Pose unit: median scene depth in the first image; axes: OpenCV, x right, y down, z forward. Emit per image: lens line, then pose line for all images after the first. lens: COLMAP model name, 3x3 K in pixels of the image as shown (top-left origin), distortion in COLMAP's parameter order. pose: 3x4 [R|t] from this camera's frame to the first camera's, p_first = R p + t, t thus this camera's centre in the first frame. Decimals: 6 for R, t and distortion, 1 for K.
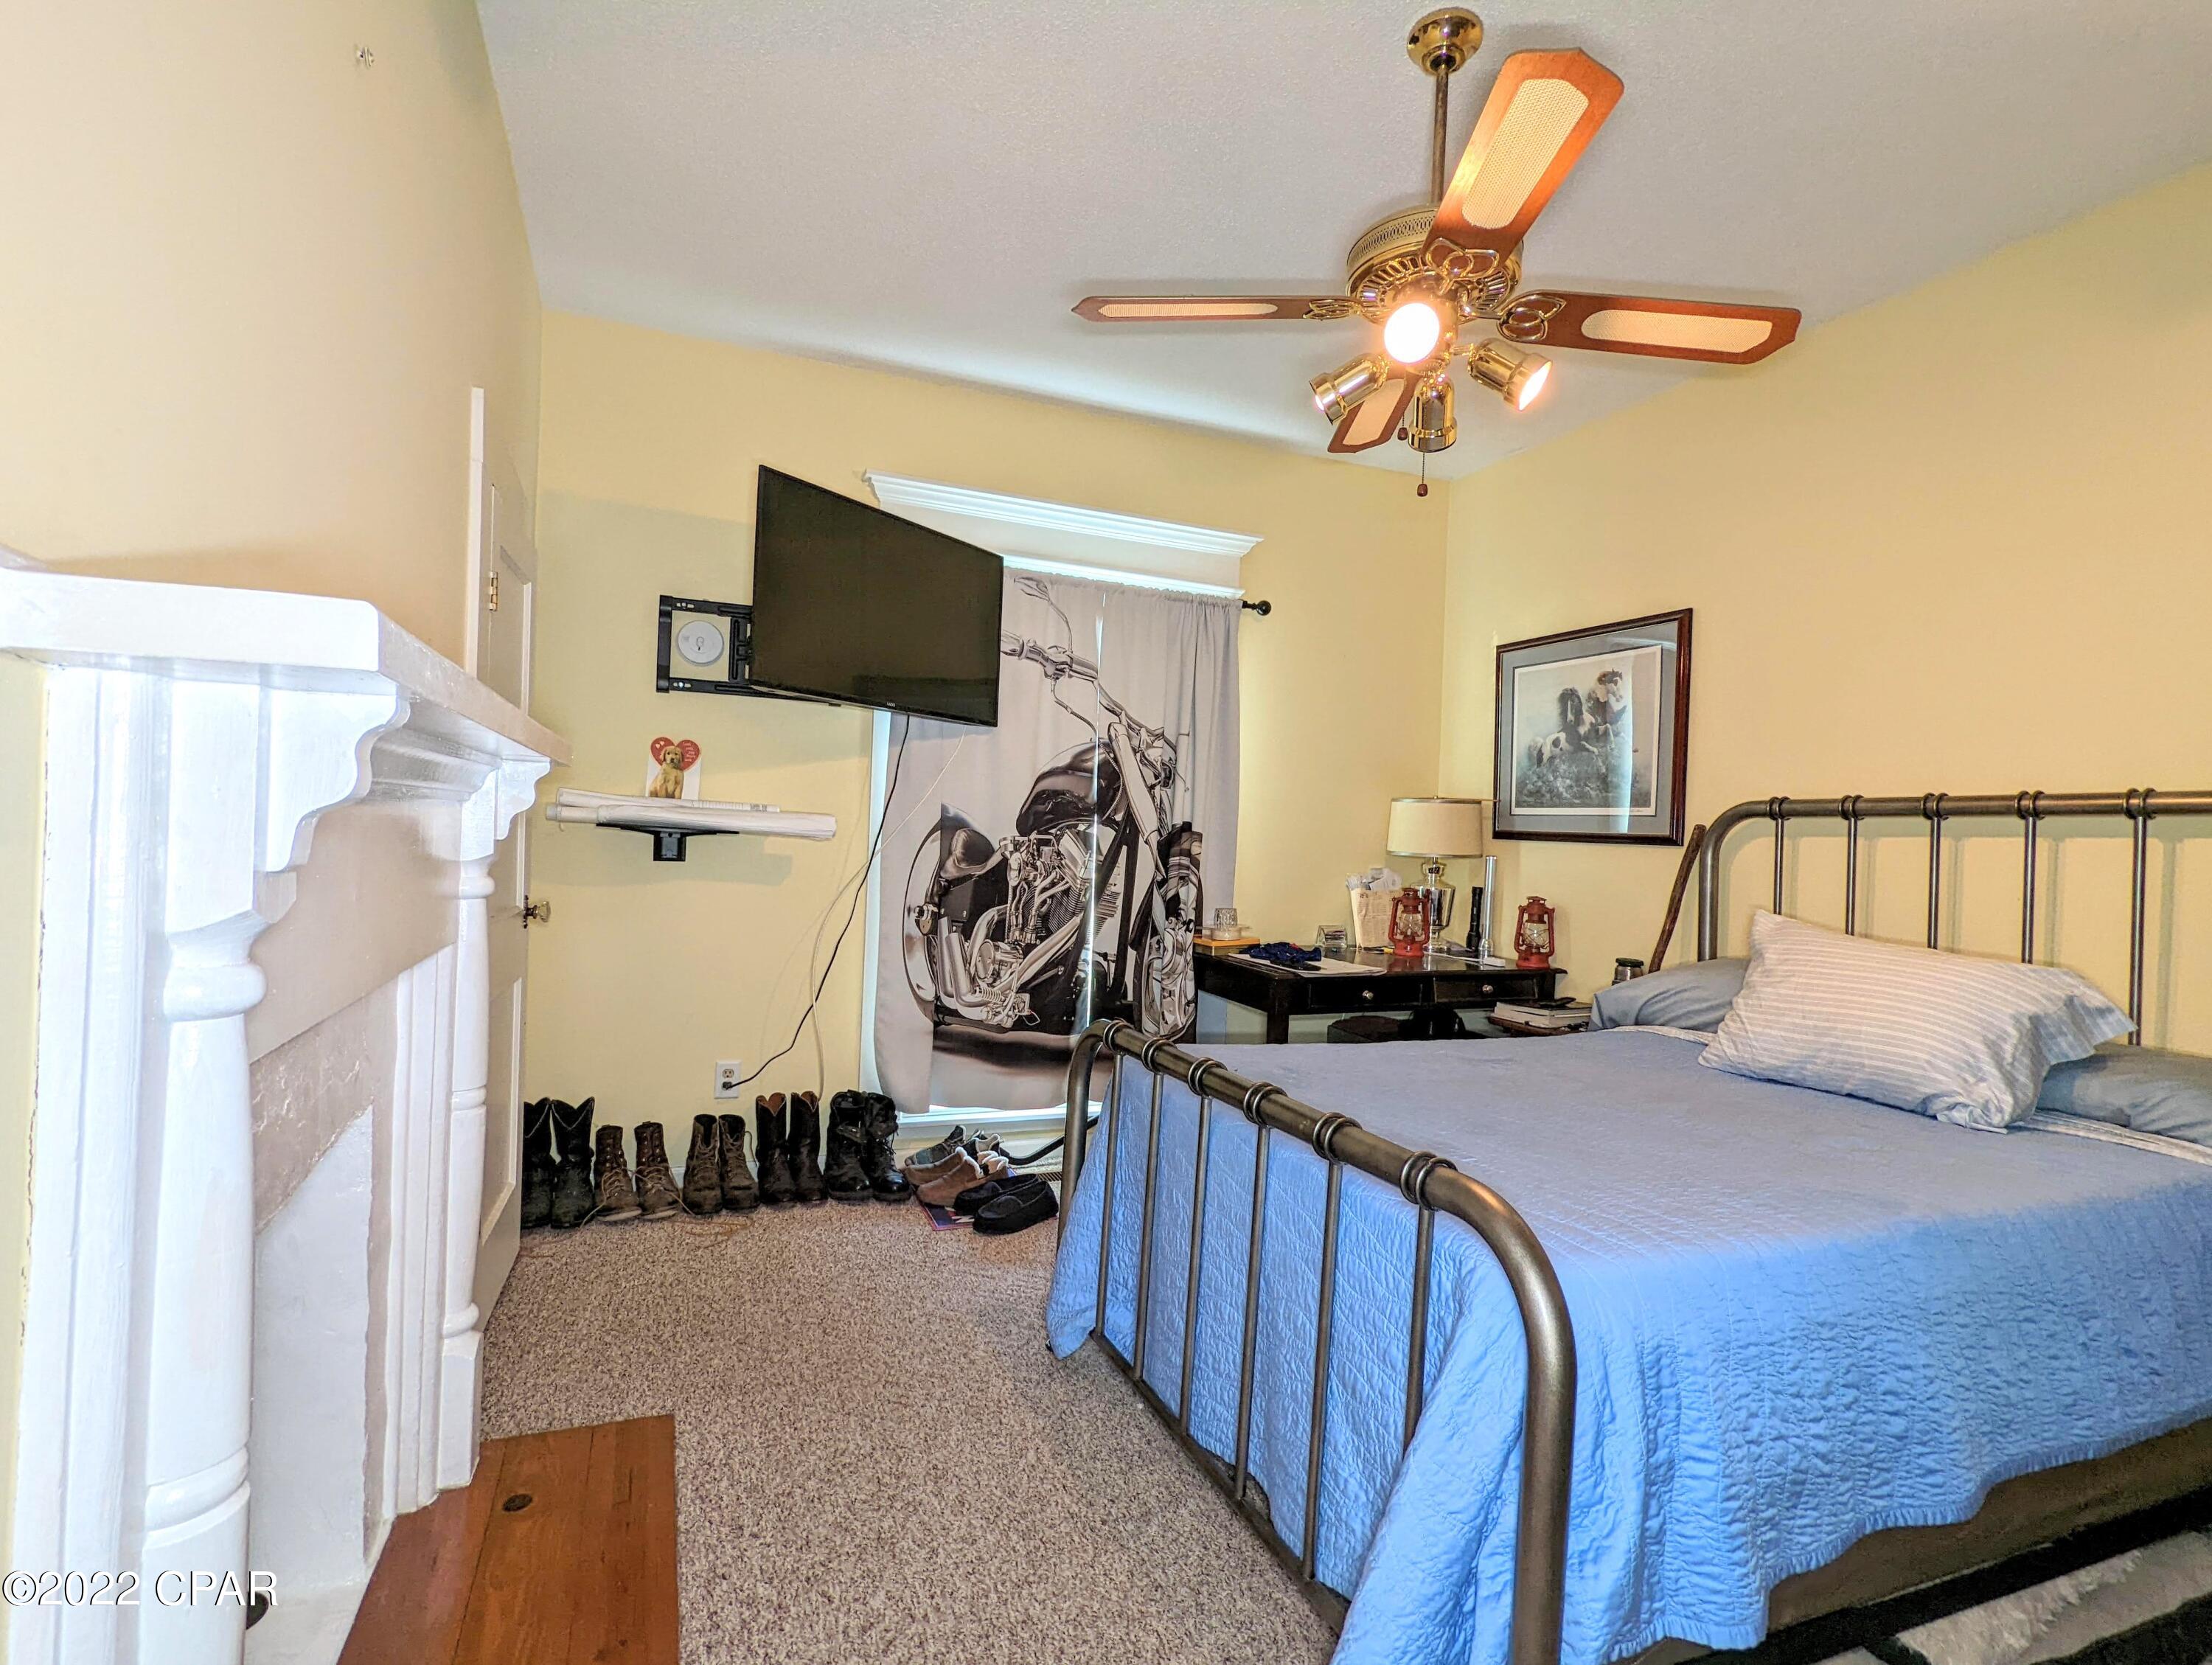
lens RADIAL K [[1065.3, 0, 1106.0], [0, 1065.3, 832.5], [0, 0, 1]] dist [0.002294, -0.000134]
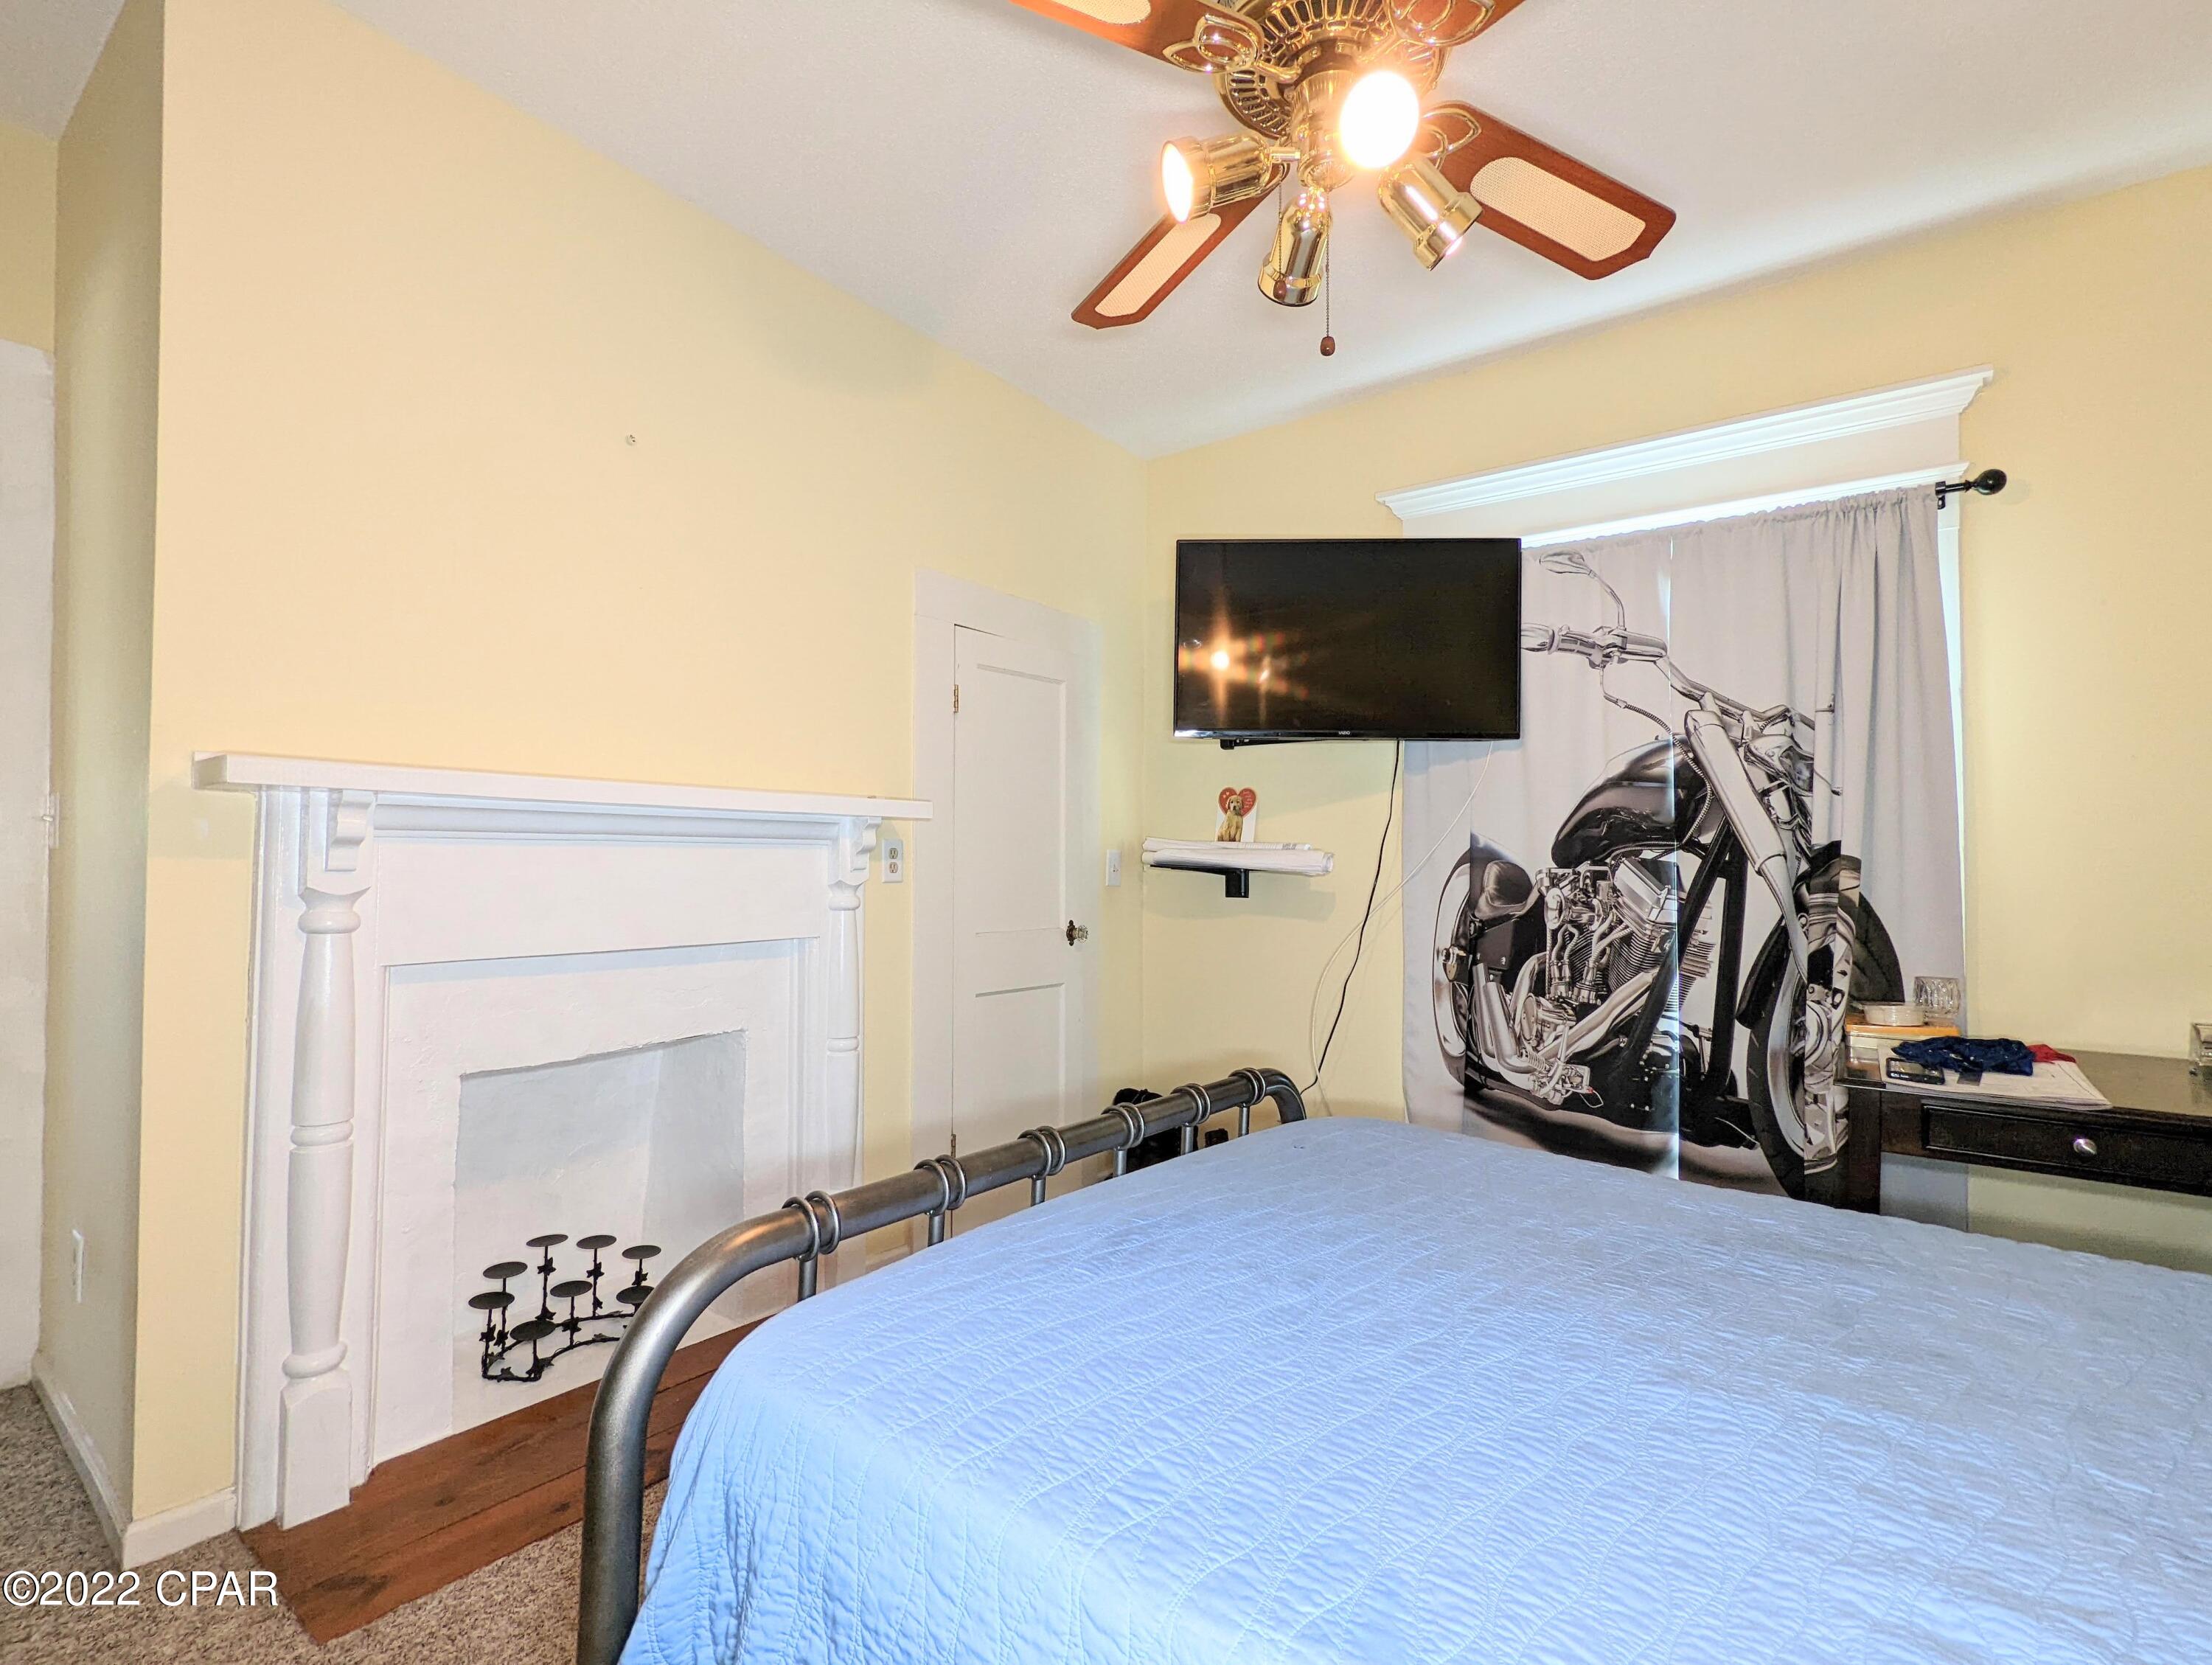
lens RADIAL K [[1065.3, 0, 1106.0], [0, 1065.3, 832.5], [0, 0, 1]] dist [0.002294, -0.000134]
pose [[0.496471, -0.056076, -0.866240, 0.450032], [0.007286, 0.998145, -0.060440, 0.022799], [0.868023, 0.023695, 0.495959, 0.293063]]
